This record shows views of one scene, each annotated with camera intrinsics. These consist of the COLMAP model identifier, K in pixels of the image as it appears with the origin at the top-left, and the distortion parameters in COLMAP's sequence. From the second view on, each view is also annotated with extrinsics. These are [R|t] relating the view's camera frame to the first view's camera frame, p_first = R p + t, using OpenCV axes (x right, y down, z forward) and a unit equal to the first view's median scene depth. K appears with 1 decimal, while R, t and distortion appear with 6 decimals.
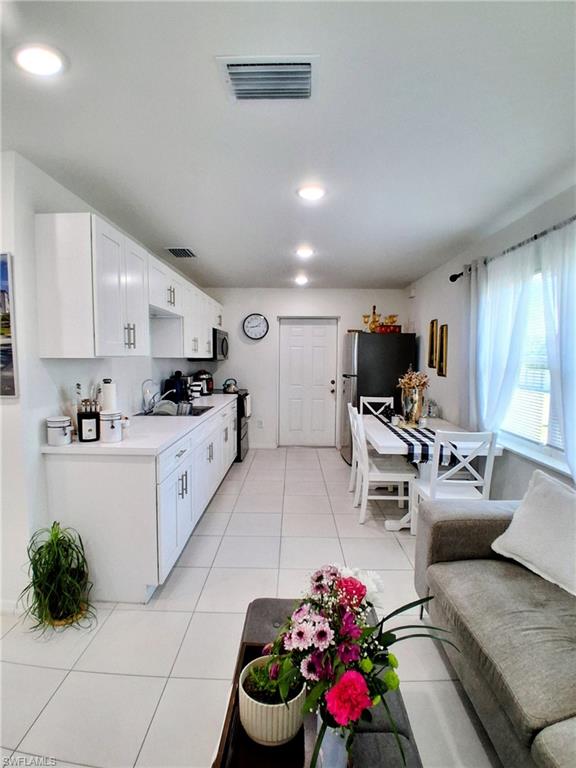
lens RADIAL K [[385.1, 0, 289.2], [0, 385.1, 389.7], [0, 0, 1]] dist [-0.001202, -0.040735]
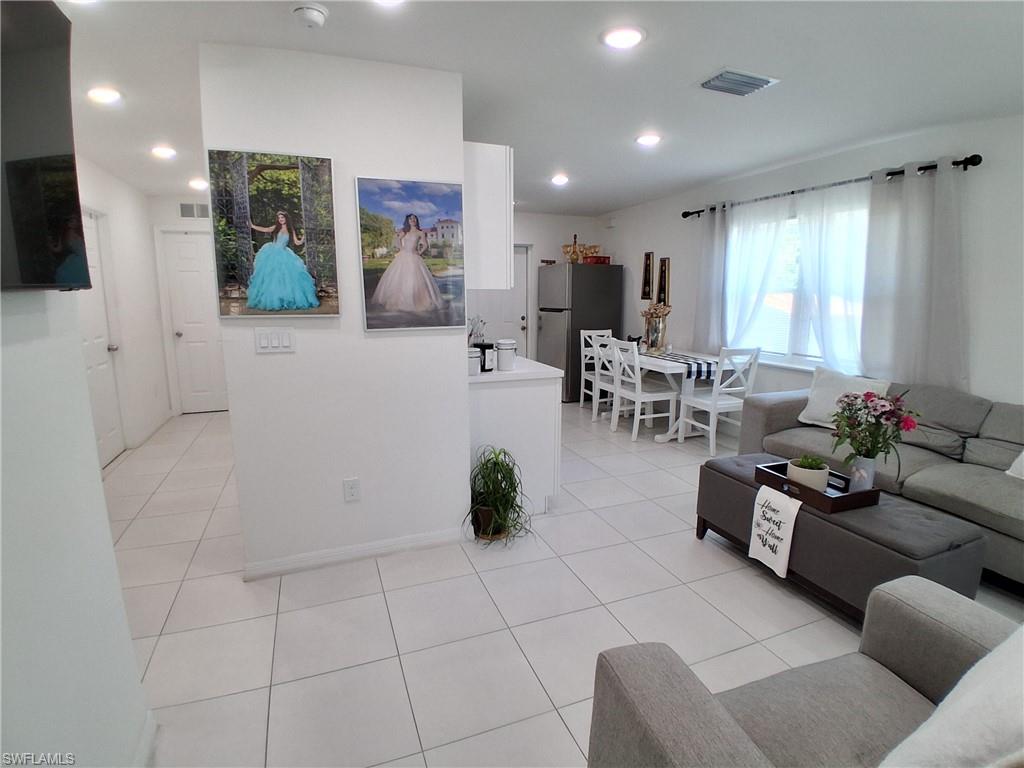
lens RADIAL K [[506.1, 0, 518.1], [0, 506.1, 383.0], [0, 0, 1]] dist [0.007493, -0.047977]
pose [[0.924270, -0.076702, 0.373954, -0.671444], [0.042144, 0.994121, 0.099739, 0.023471], [-0.379406, -0.076426, 0.922068, -0.203270]]
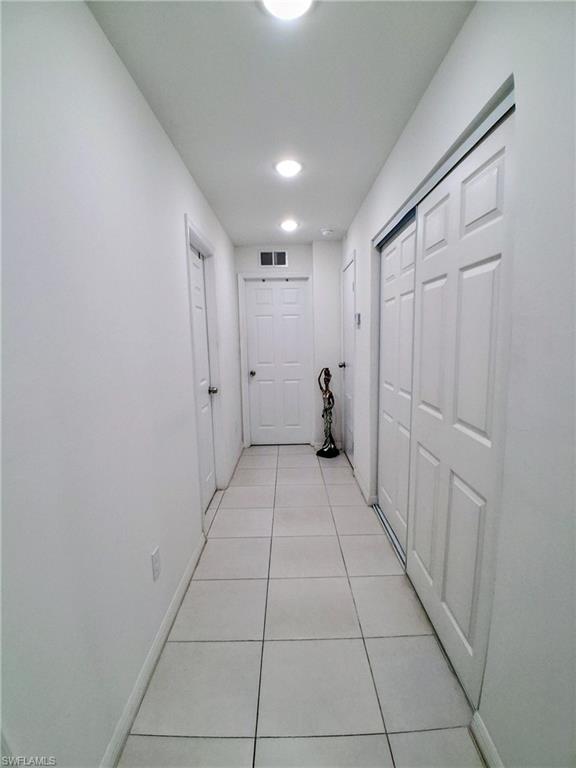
lens RADIAL K [[379.6, 0, 287.7], [0, 379.6, 389.1], [0, 0, 1]] dist [0.007493, -0.047977]
pose [[0.999552, -0.029820, 0.002411, -0.978064], [0.029651, 0.998167, 0.052766, -0.034392], [-0.003981, -0.052671, 0.998604, 0.446874]]
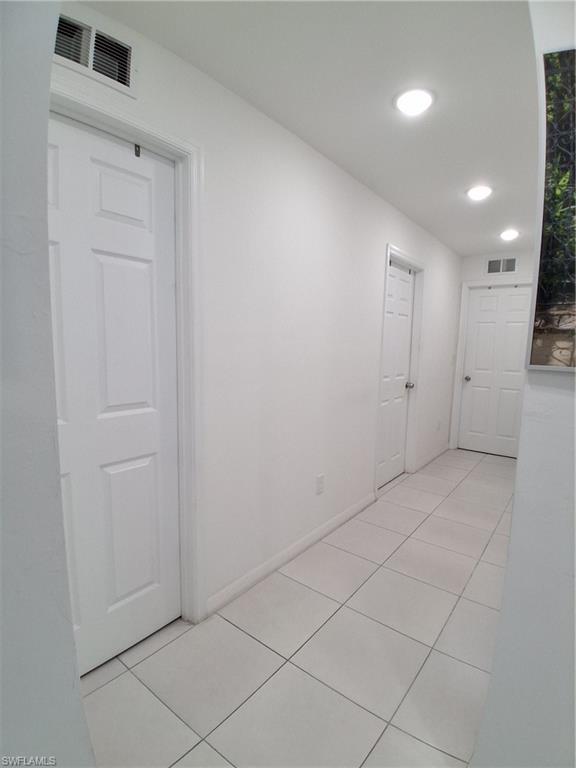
lens RADIAL K [[379.6, 0, 287.7], [0, 379.6, 389.1], [0, 0, 1]] dist [0.007493, -0.047977]
pose [[0.792381, 0.081333, -0.604580, -0.756519], [-0.067303, 0.996678, 0.045871, -0.000361], [0.606303, 0.004343, 0.795222, 0.285701]]
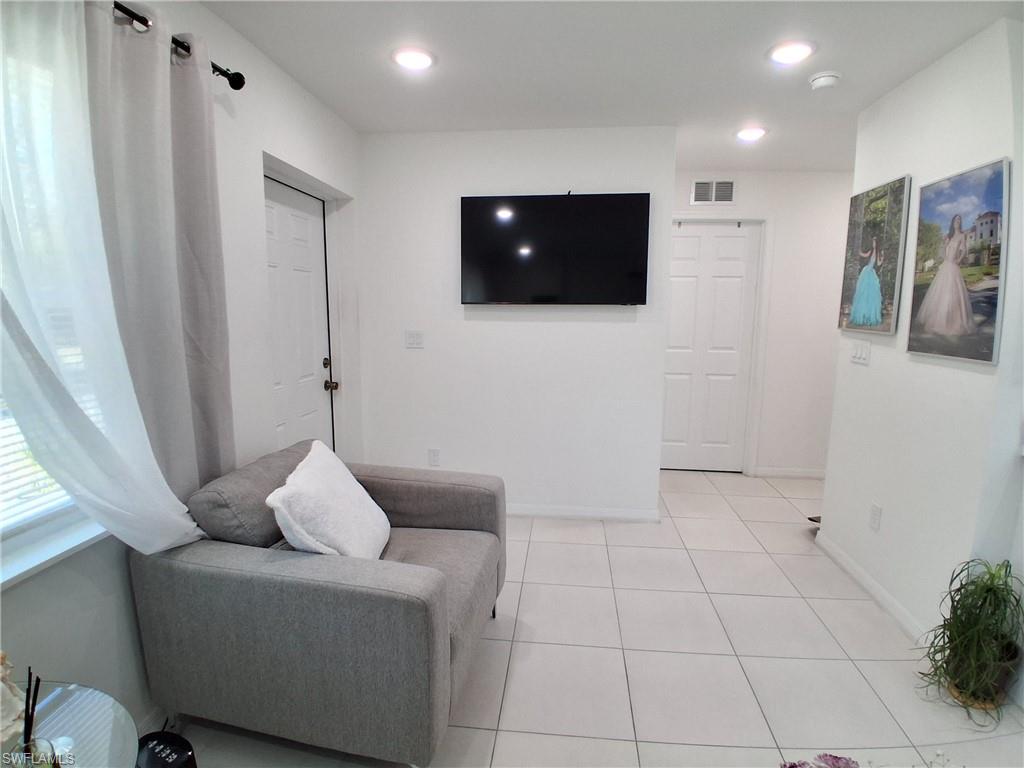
lens RADIAL K [[513.4, 0, 512.0], [0, 513.4, 384.0], [0, 0, 1]] dist [-0.001202, -0.040735]
pose [[-0.099454, 0.138340, -0.985379, 0.161672], [-0.095661, 0.984372, 0.147853, 0.003179], [0.990433, 0.108967, -0.084666, 0.126127]]
